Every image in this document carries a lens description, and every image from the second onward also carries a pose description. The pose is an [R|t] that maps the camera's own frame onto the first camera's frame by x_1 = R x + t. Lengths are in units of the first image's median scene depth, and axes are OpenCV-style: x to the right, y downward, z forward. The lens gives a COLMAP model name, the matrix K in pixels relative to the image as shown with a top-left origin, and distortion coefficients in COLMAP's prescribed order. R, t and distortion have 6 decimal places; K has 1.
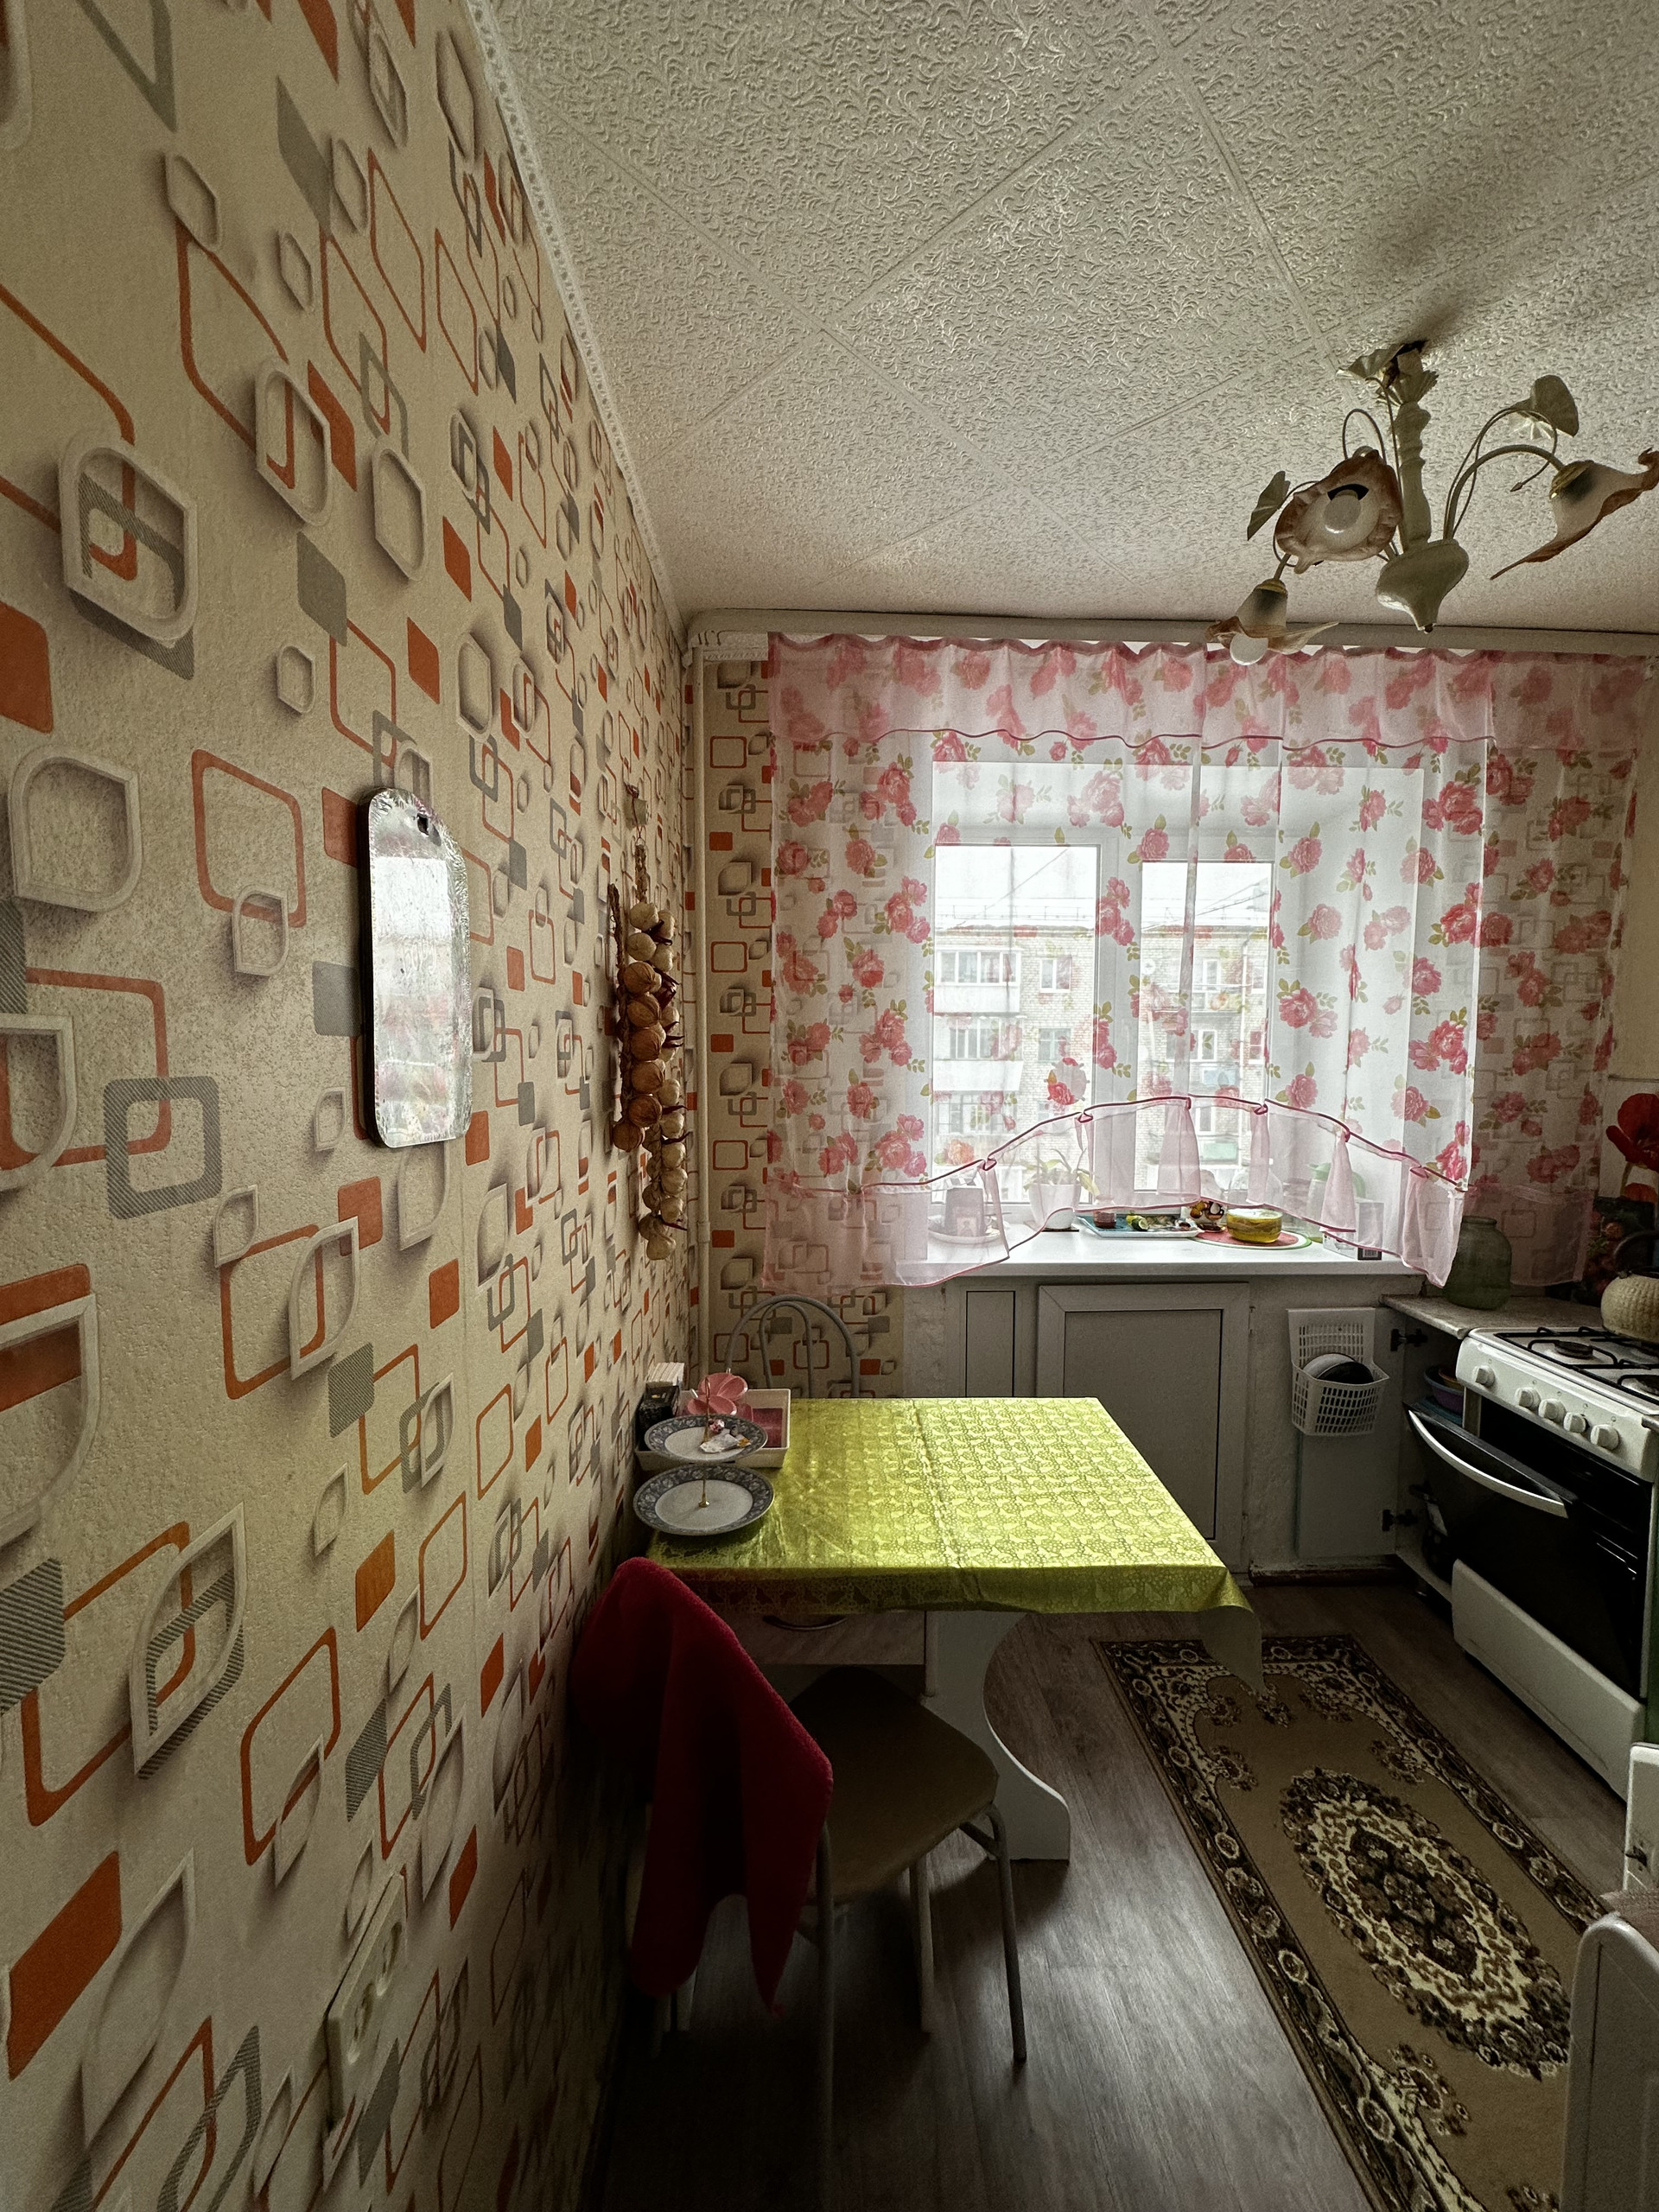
lens RADIAL K [[885.7, 0, 830.8], [0, 885.7, 1107.5], [0, 0, 1]] dist [-0.002929, 0.000791]
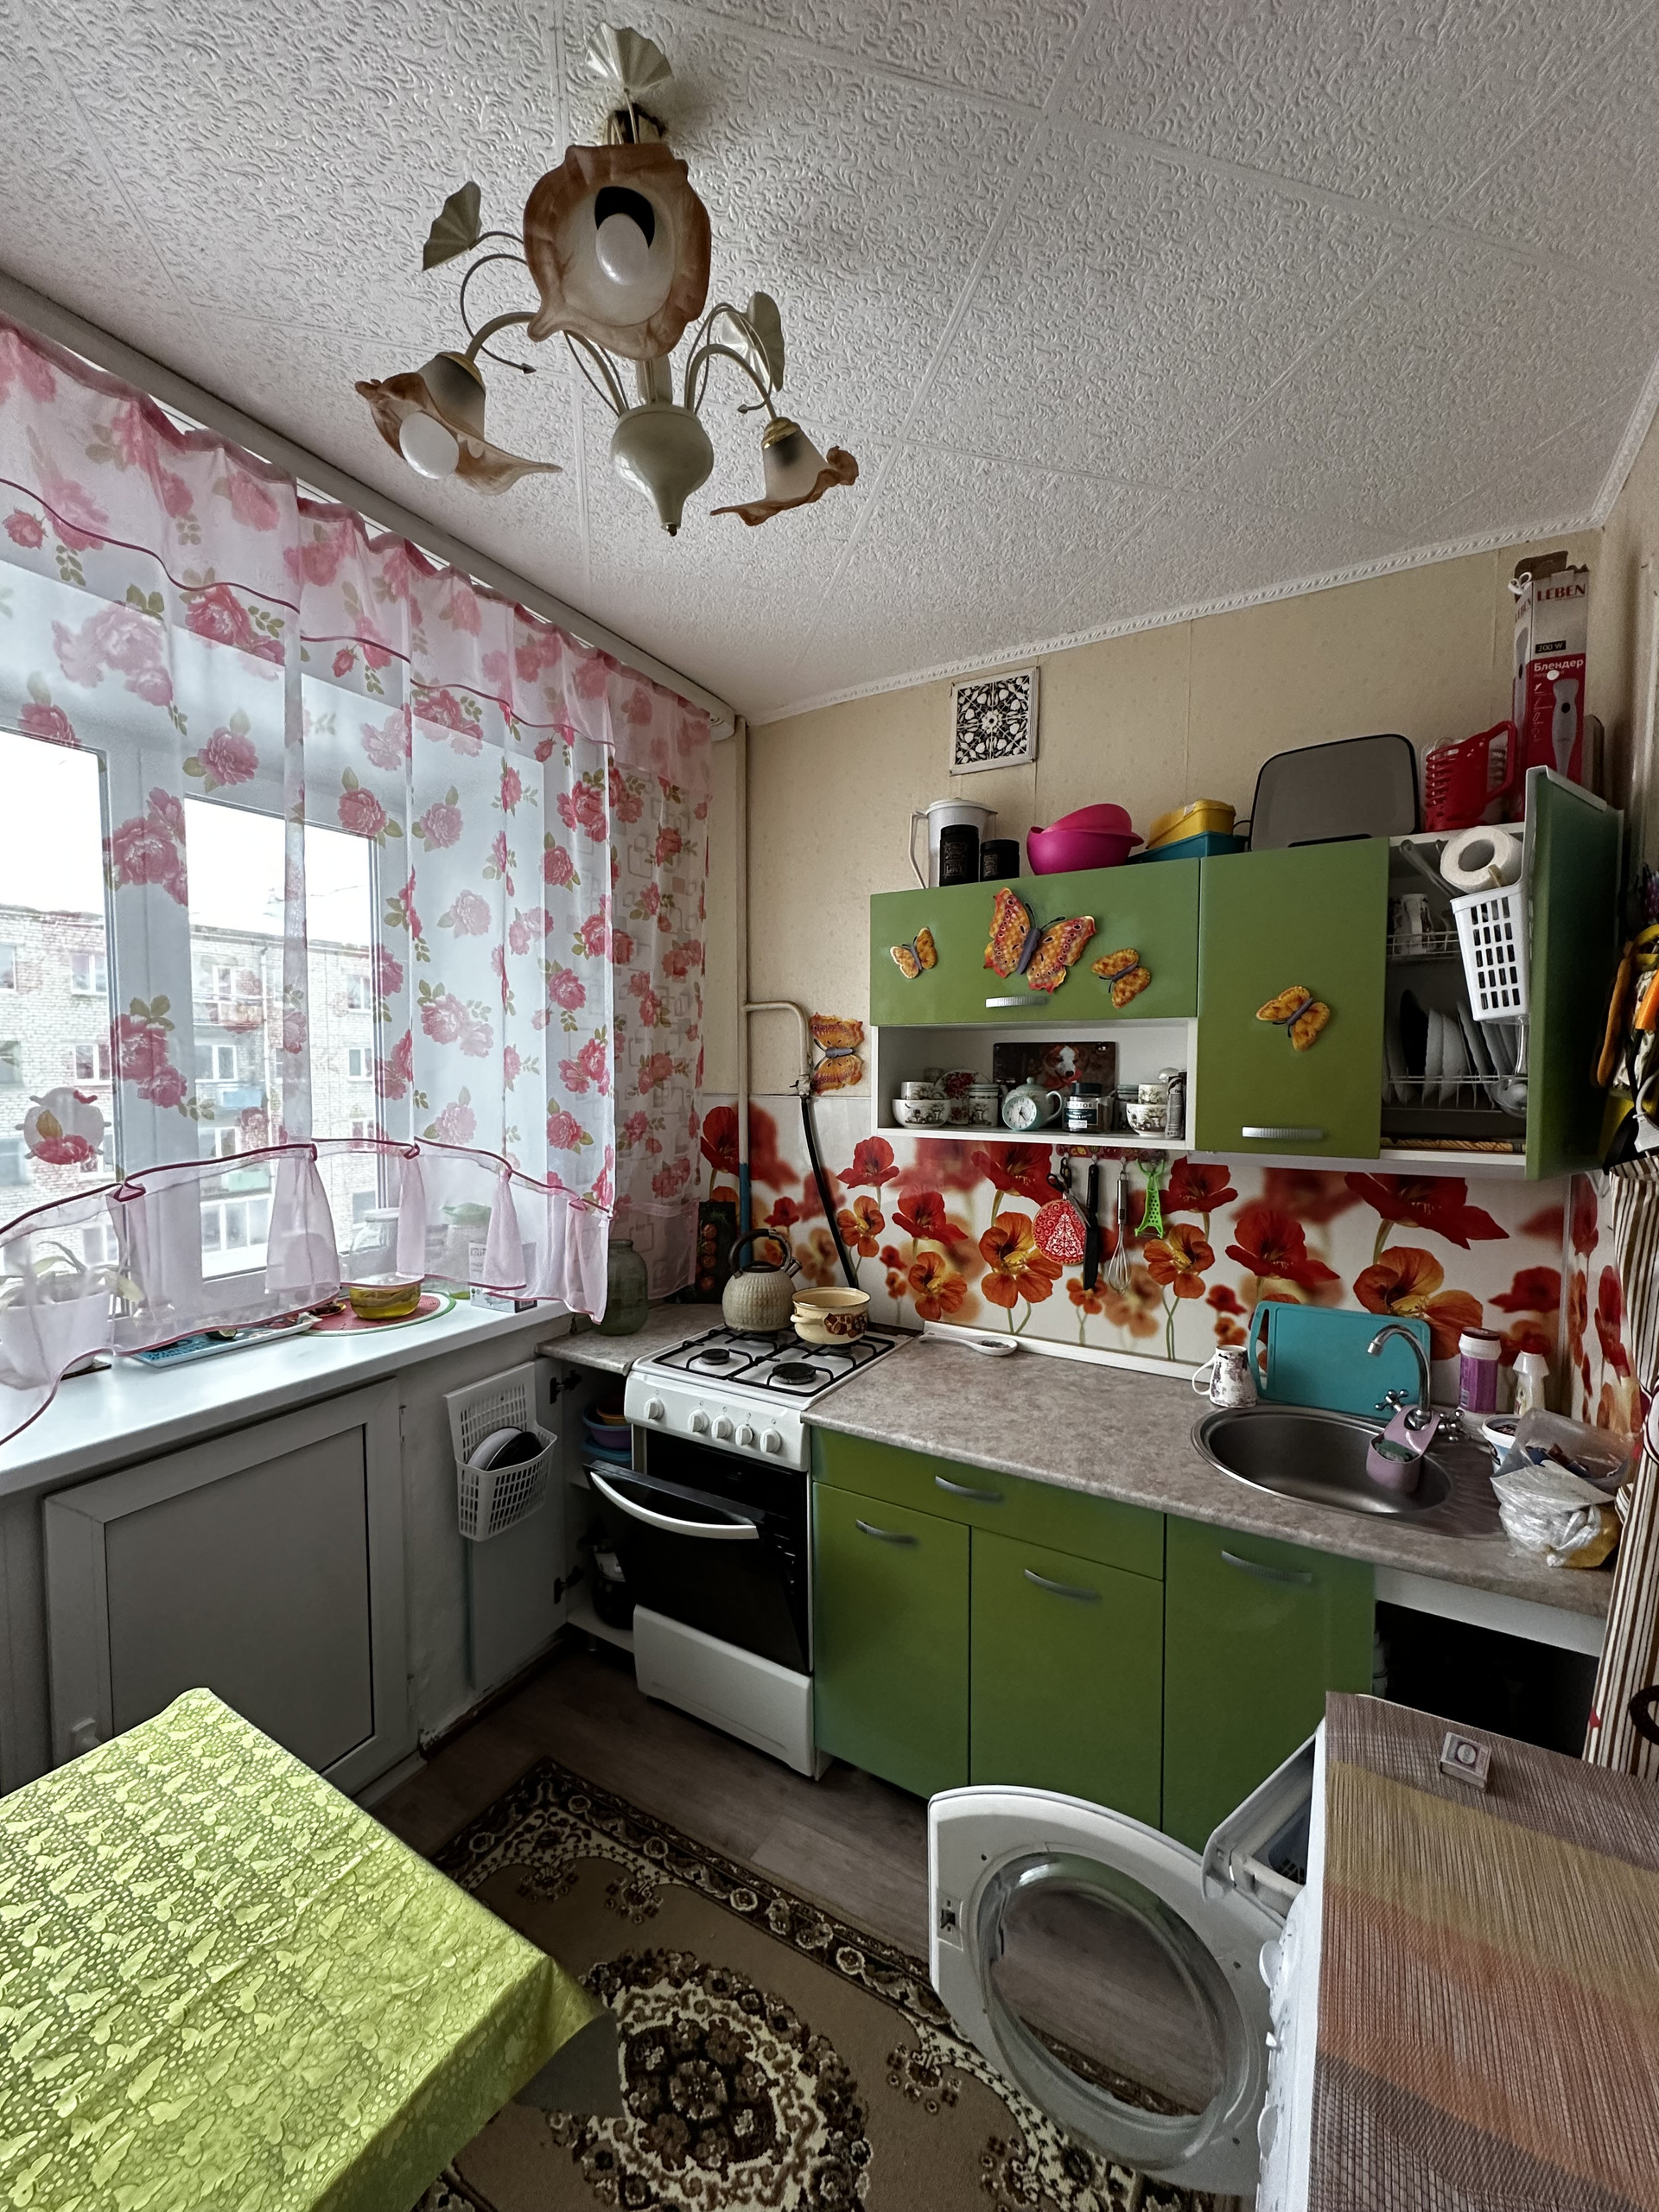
lens RADIAL K [[885.7, 0, 838.0], [0, 885.7, 1106.4], [0, 0, 1]] dist [-0.002929, 0.000791]
pose [[0.532195, -0.045283, 0.845410, 0.045937], [0.062457, 0.997948, 0.014136, -0.024287], [-0.844315, 0.045279, 0.533931, 0.291707]]
